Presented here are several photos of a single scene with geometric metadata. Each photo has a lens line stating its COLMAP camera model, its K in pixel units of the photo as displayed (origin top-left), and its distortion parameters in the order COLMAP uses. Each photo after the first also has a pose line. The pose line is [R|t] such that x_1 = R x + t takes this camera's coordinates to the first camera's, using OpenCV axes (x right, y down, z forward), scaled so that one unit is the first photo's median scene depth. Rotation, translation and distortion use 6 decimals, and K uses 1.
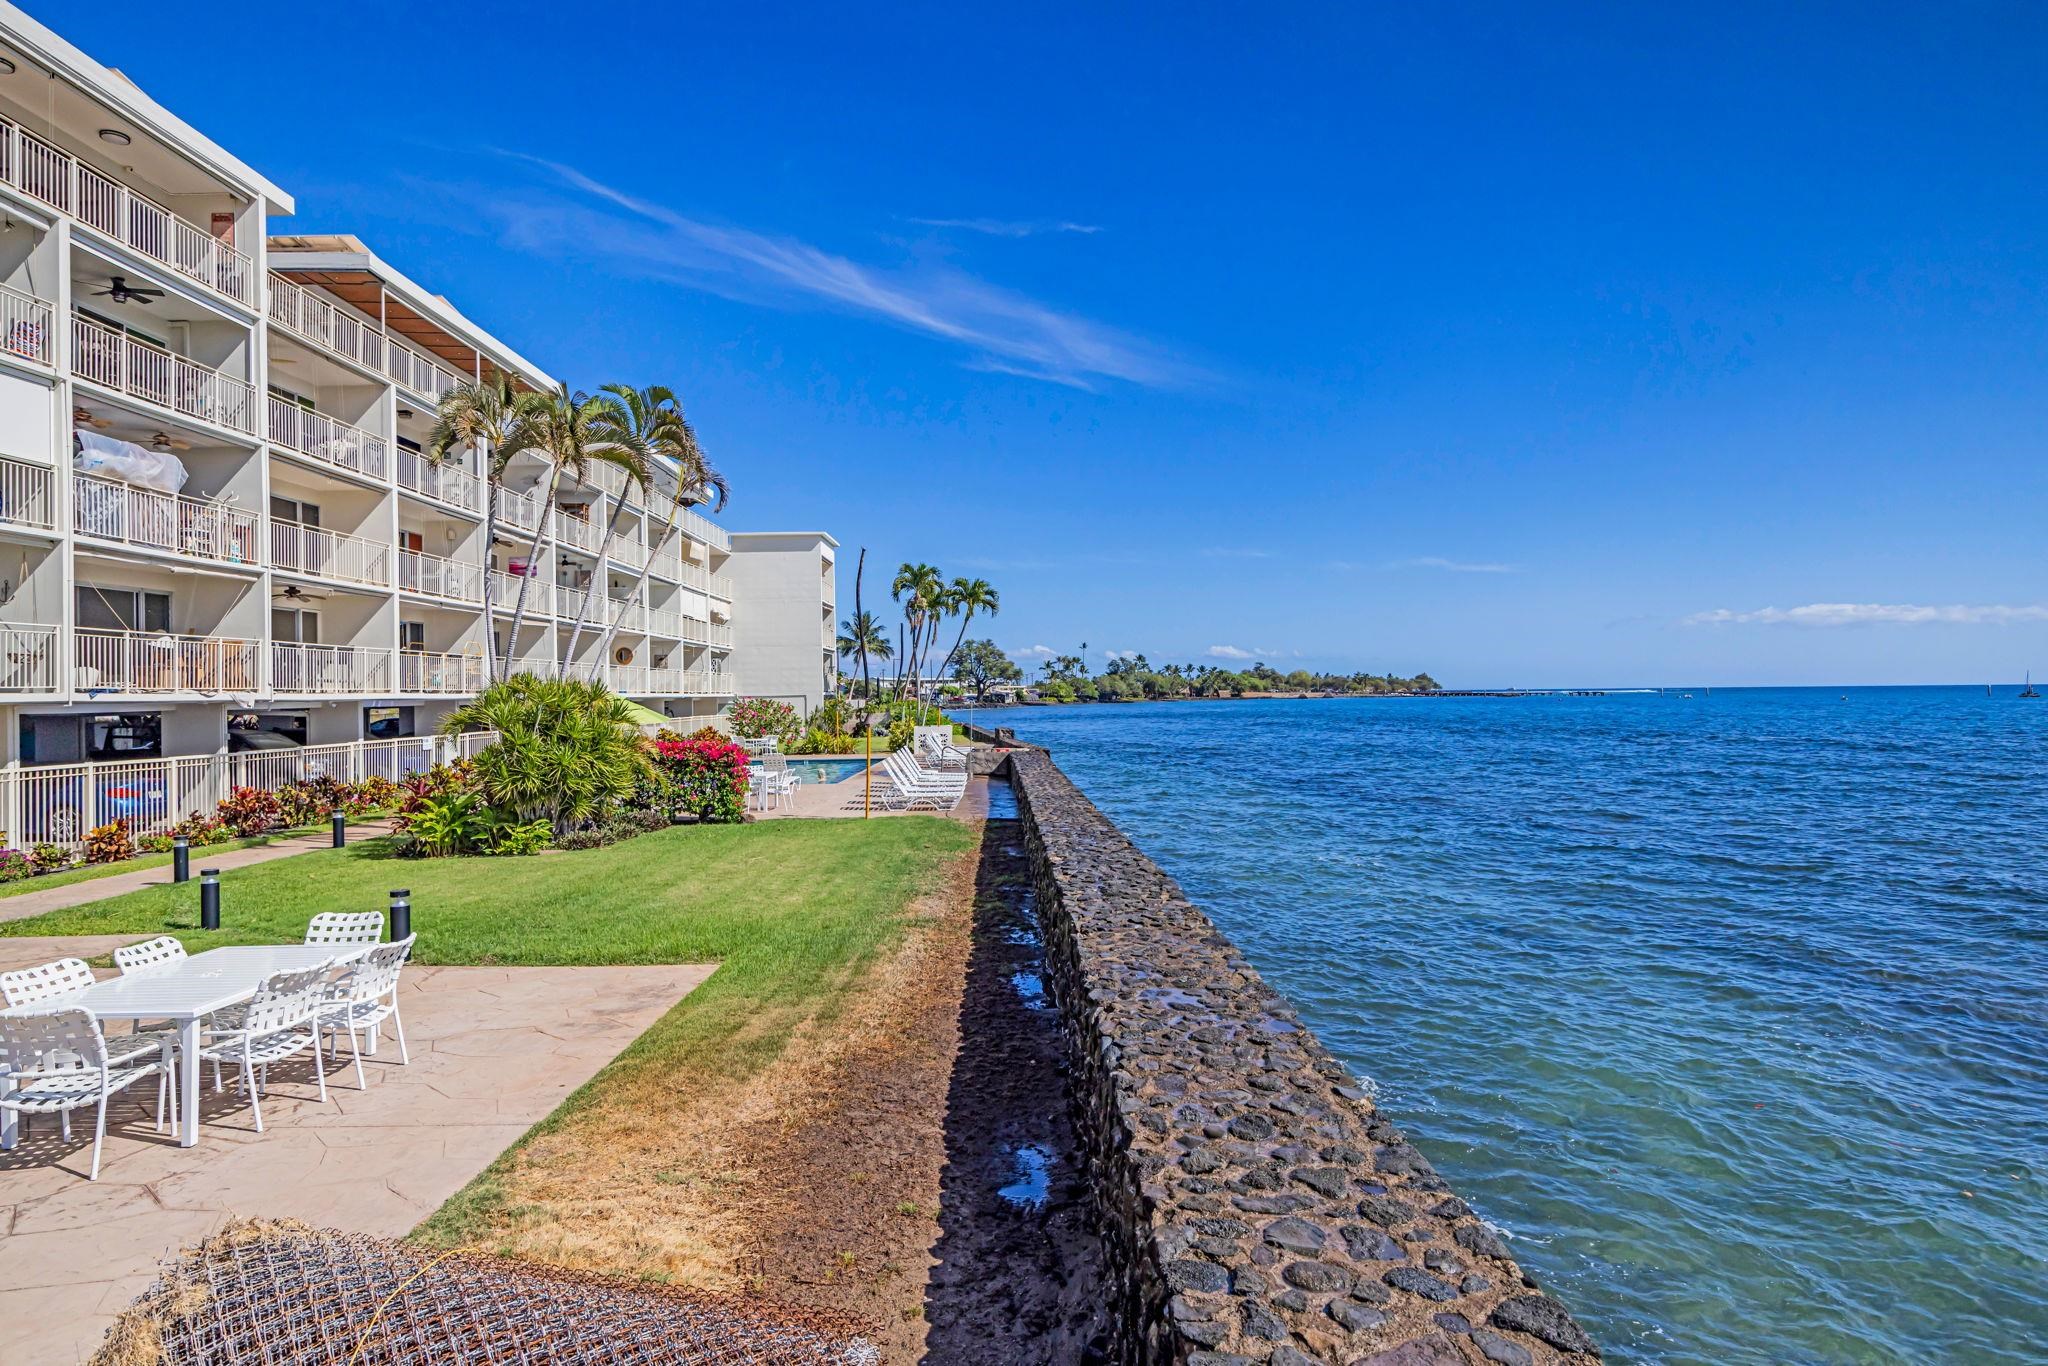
lens RADIAL K [[1148.4, 0, 1036.3], [0, 1148.4, 698.2], [0, 0, 1]] dist [0.006222, -0.005474]
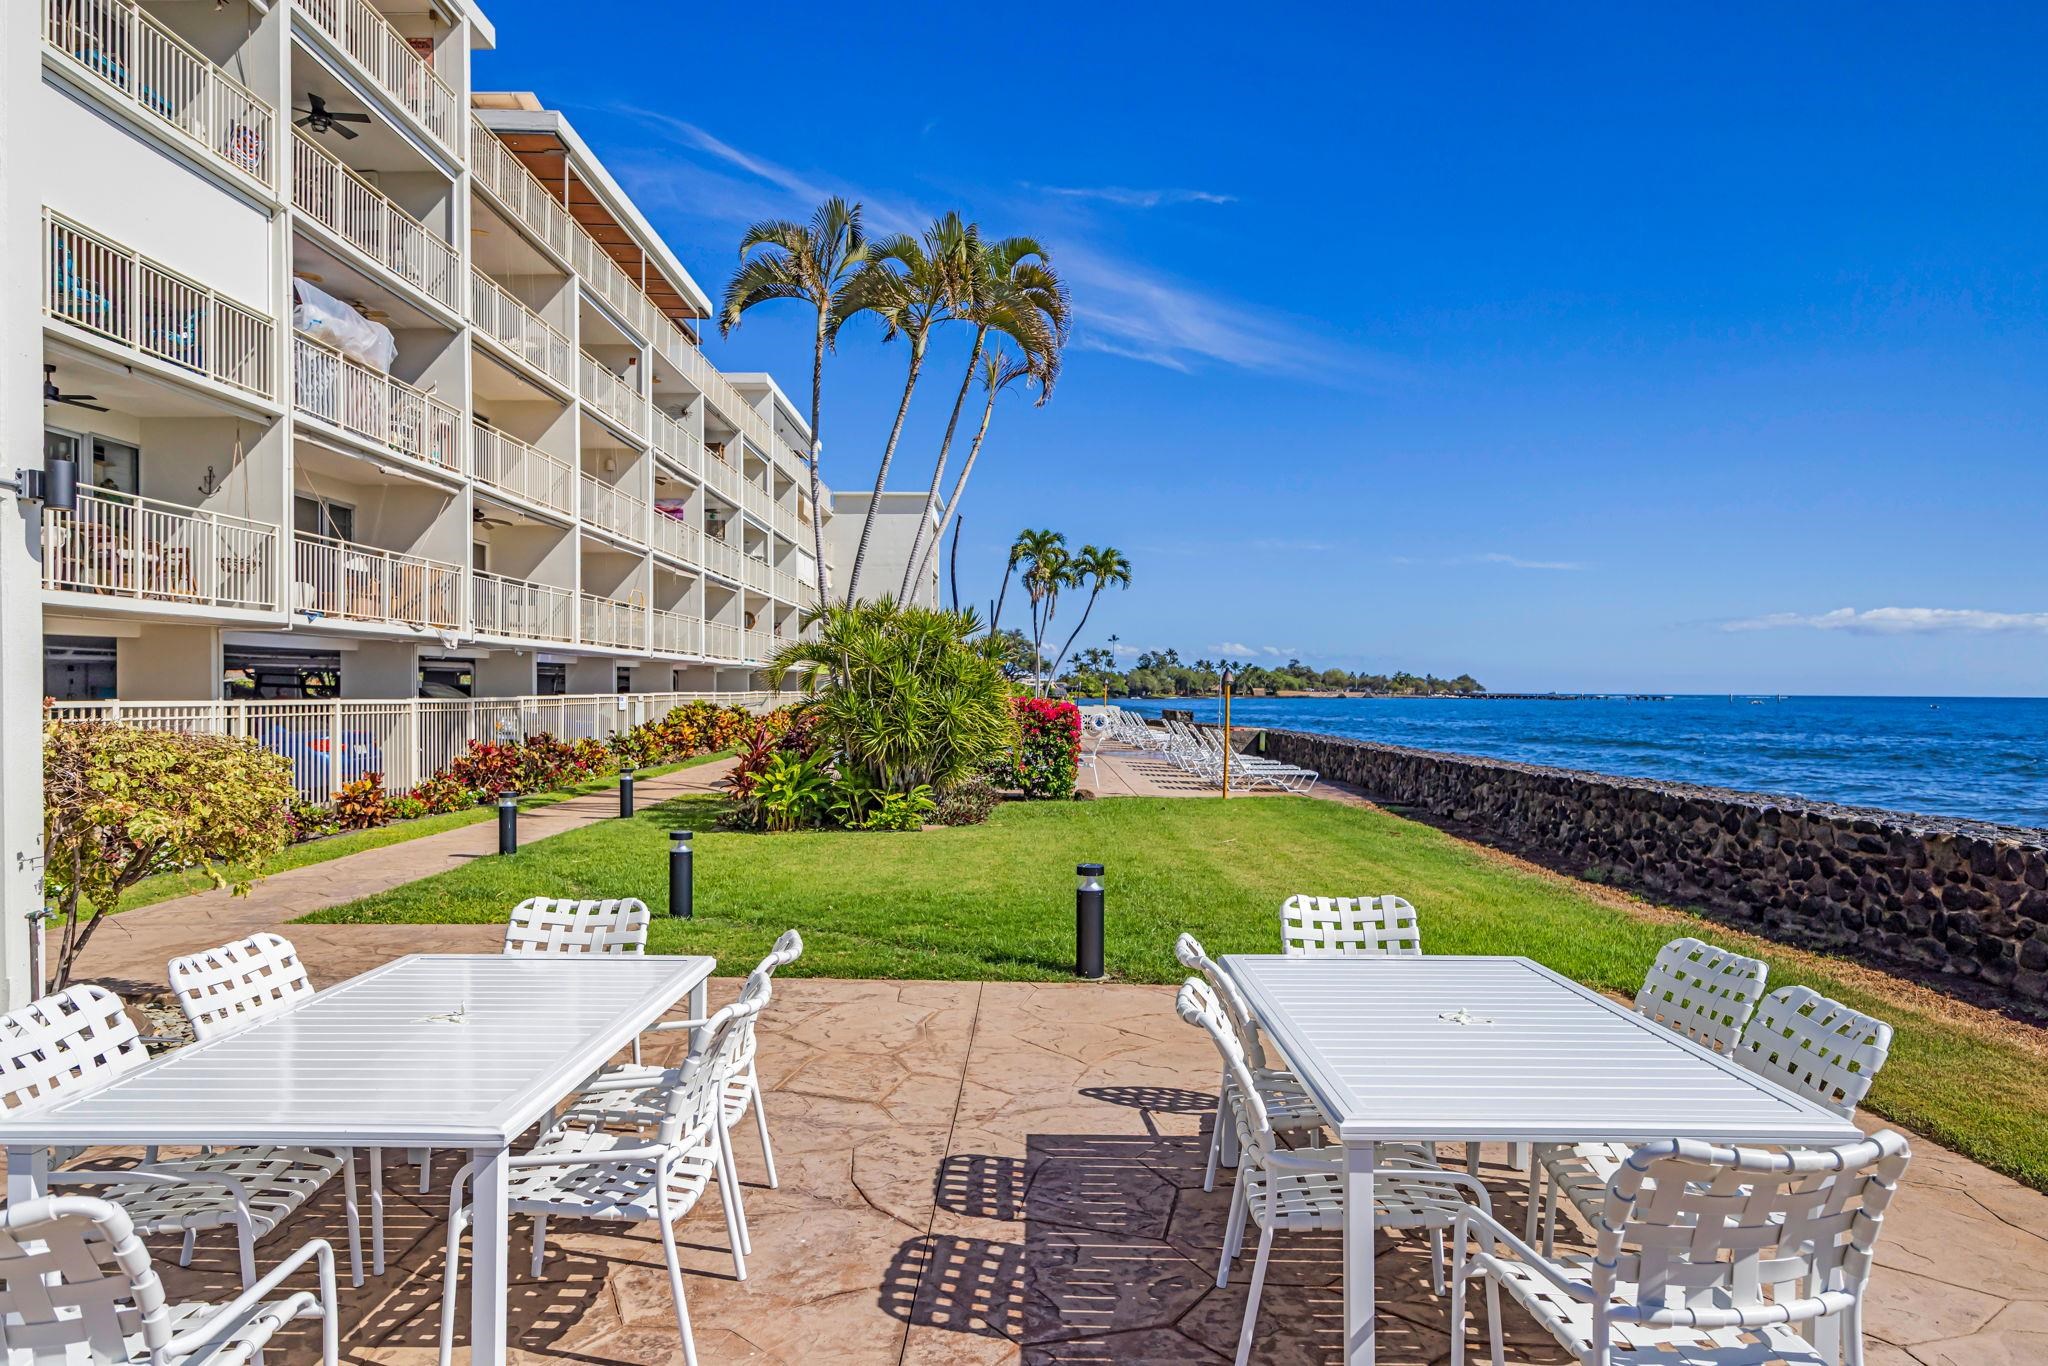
lens RADIAL K [[1201.3, 0, 1021.9], [0, 1201.3, 706.9], [0, 0, 1]] dist [0.008154, 0.001577]
pose [[0.999700, 0.018638, -0.015865, -0.288319], [-0.018479, 0.999778, 0.010121, 0.036521], [0.016050, -0.009825, 0.999823, 0.166628]]
